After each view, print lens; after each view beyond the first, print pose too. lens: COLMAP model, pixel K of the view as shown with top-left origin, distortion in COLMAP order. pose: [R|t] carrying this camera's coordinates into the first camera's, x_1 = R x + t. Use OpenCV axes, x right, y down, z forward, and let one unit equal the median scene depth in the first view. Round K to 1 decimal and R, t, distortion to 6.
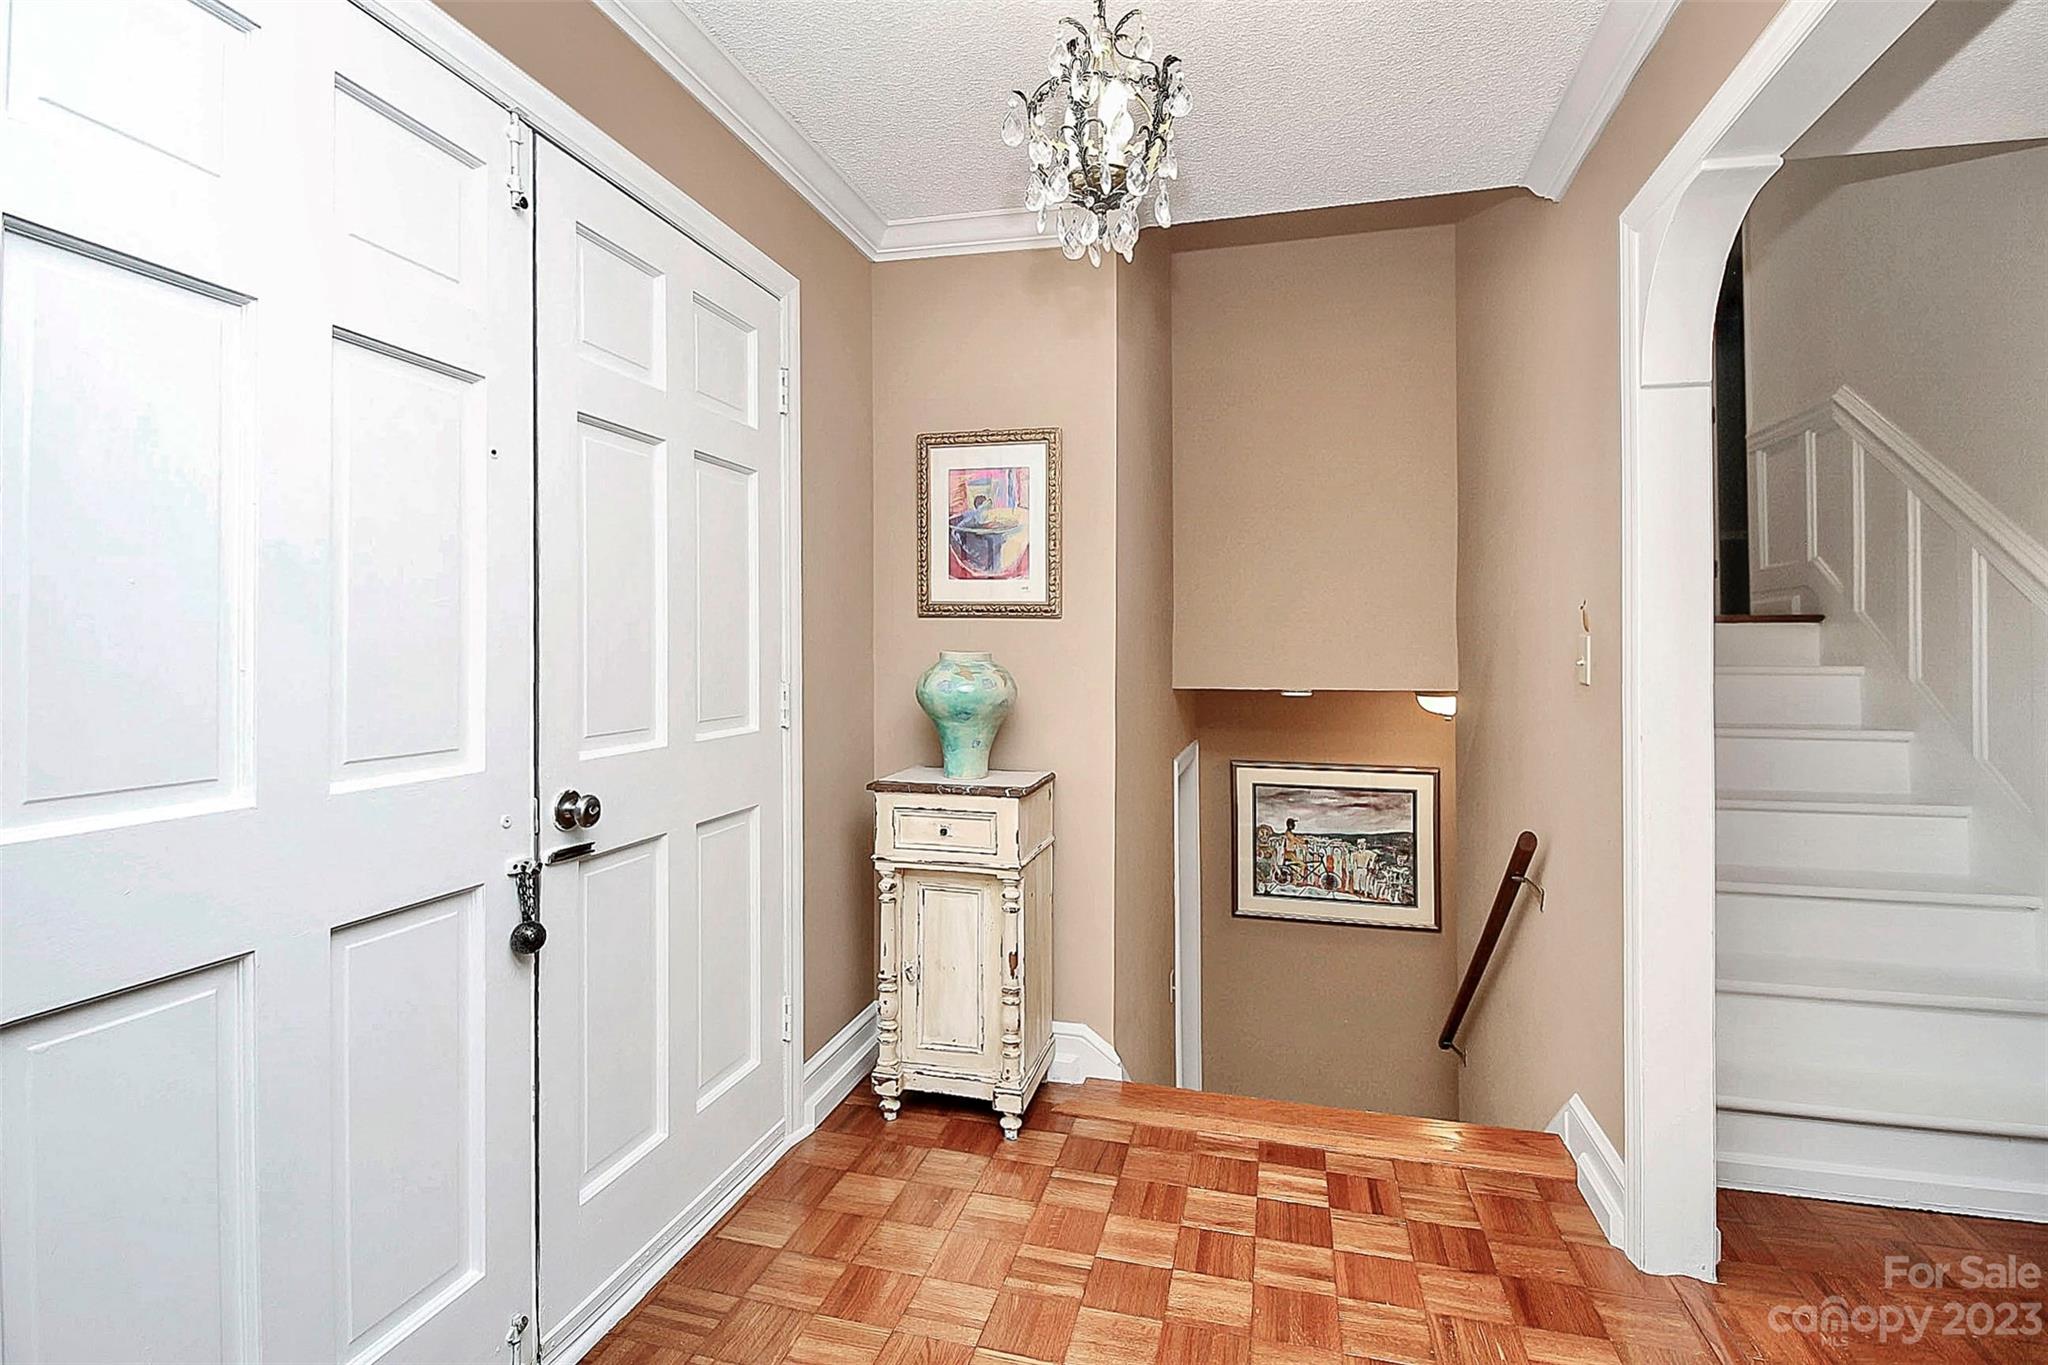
lens RADIAL K [[964.0, 0, 1021.6], [0, 964.0, 665.5], [0, 0, 1]] dist [-0.016217, -0.000208]
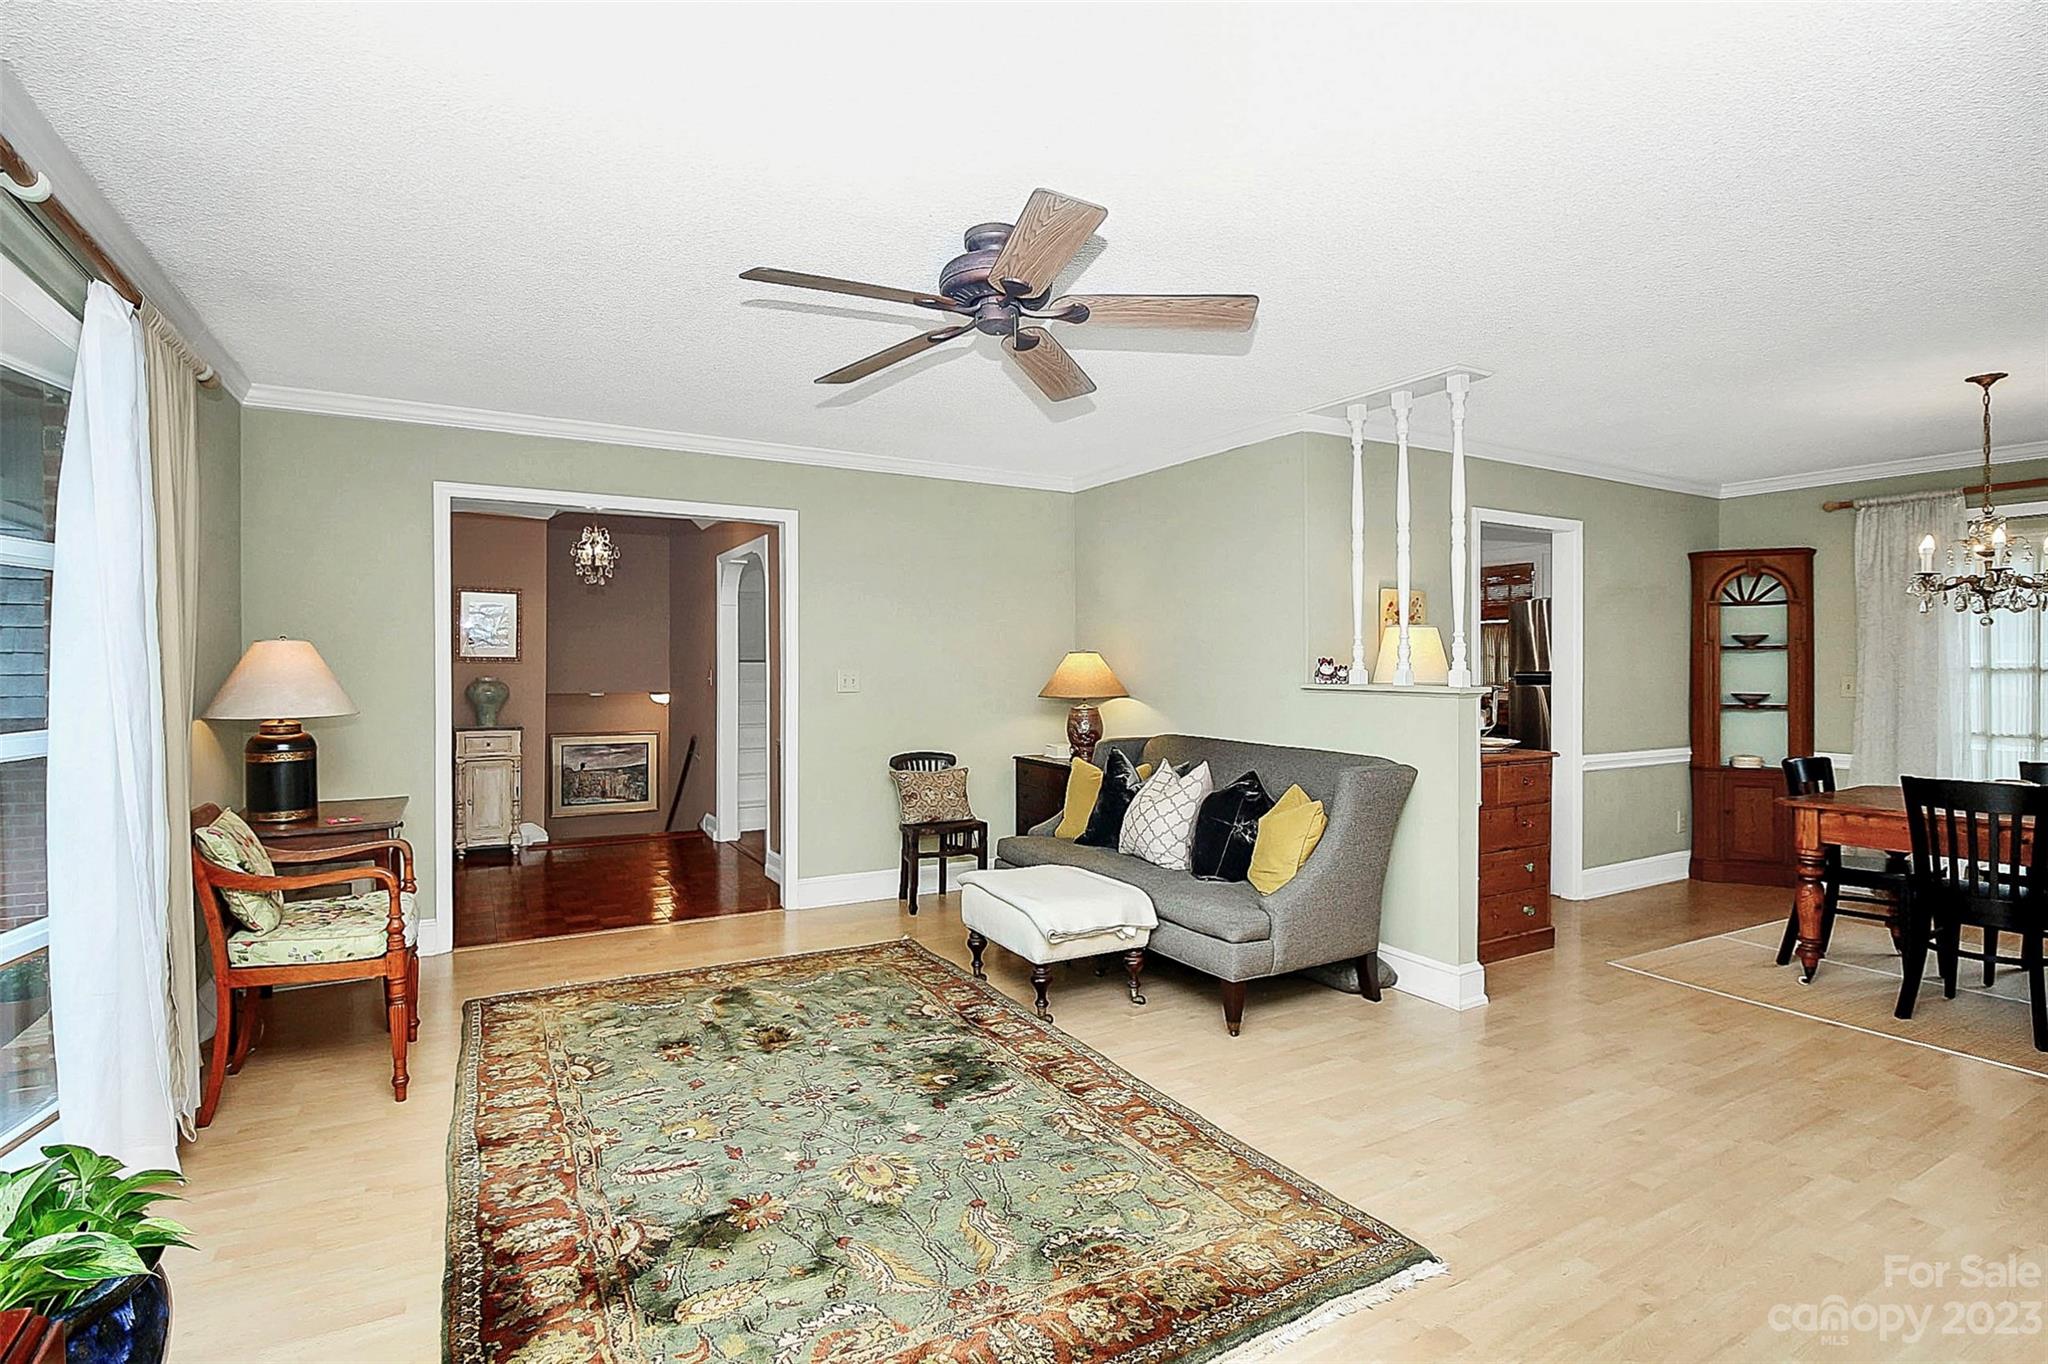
lens RADIAL K [[976.1, 0, 1024.0], [0, 976.1, 682.0], [0, 0, 1]] dist [0.000075, -0.000031]
pose [[0.703214, -0.002178, 0.710975, -0.871593], [0.005099, 0.999985, -0.001979, 0.010362], [-0.710960, 0.005017, 0.703215, -1.790382]]
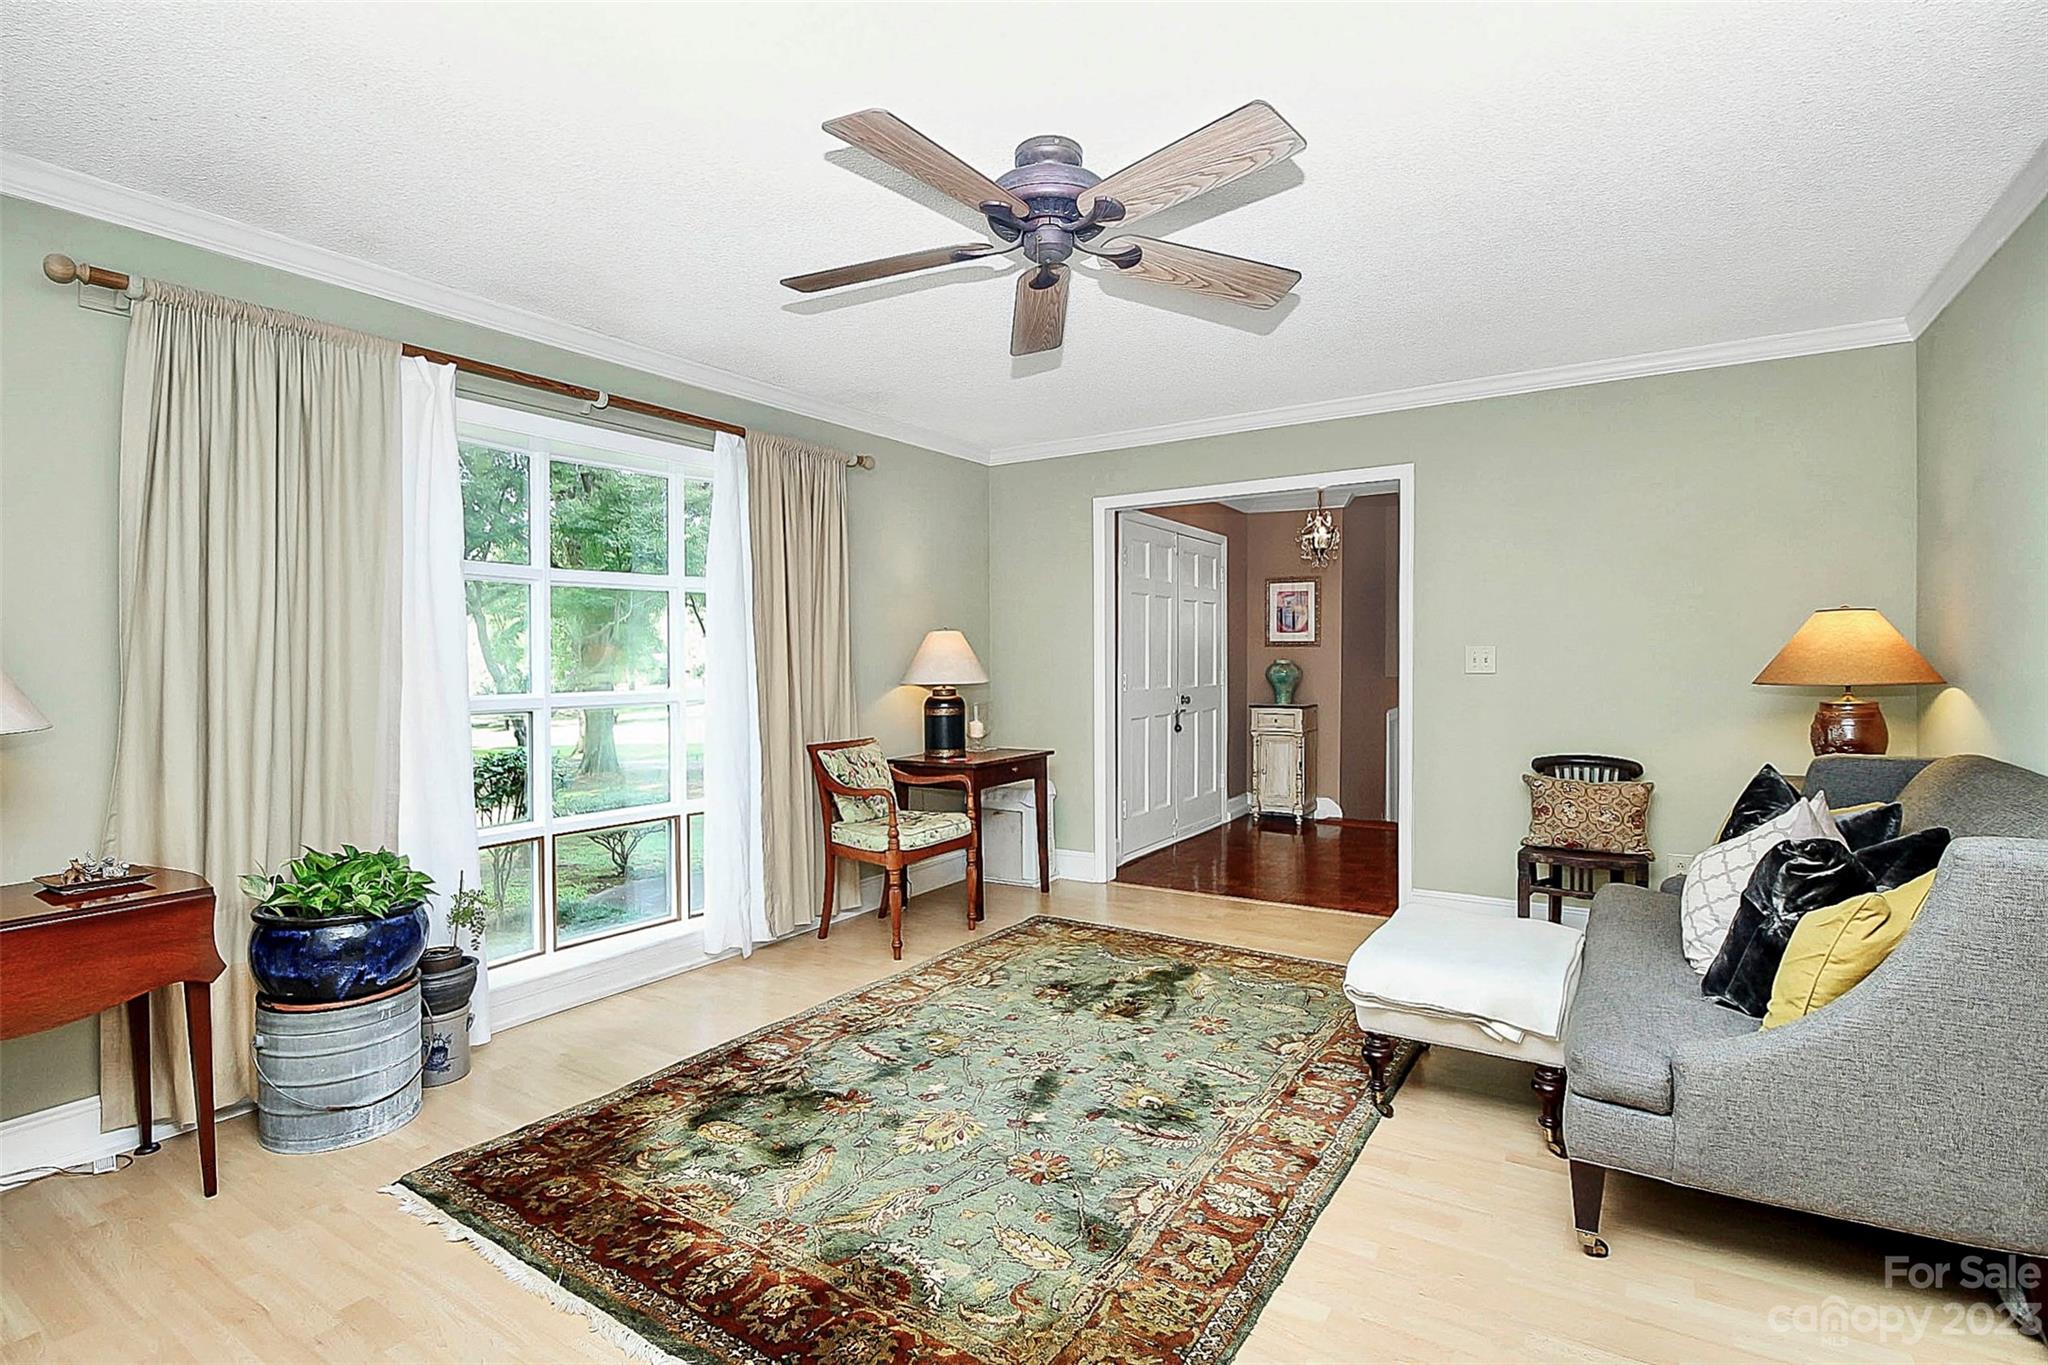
lens RADIAL K [[998.3, 0, 1024.0], [0, 998.3, 682.5], [0, 0, 1]] dist [0.001739, -0.000237]
pose [[0.955474, 0.006651, -0.294999, 0.075782], [-0.004439, 0.999957, 0.008166, 0.030377], [0.295040, -0.006492, 0.955463, -1.947949]]
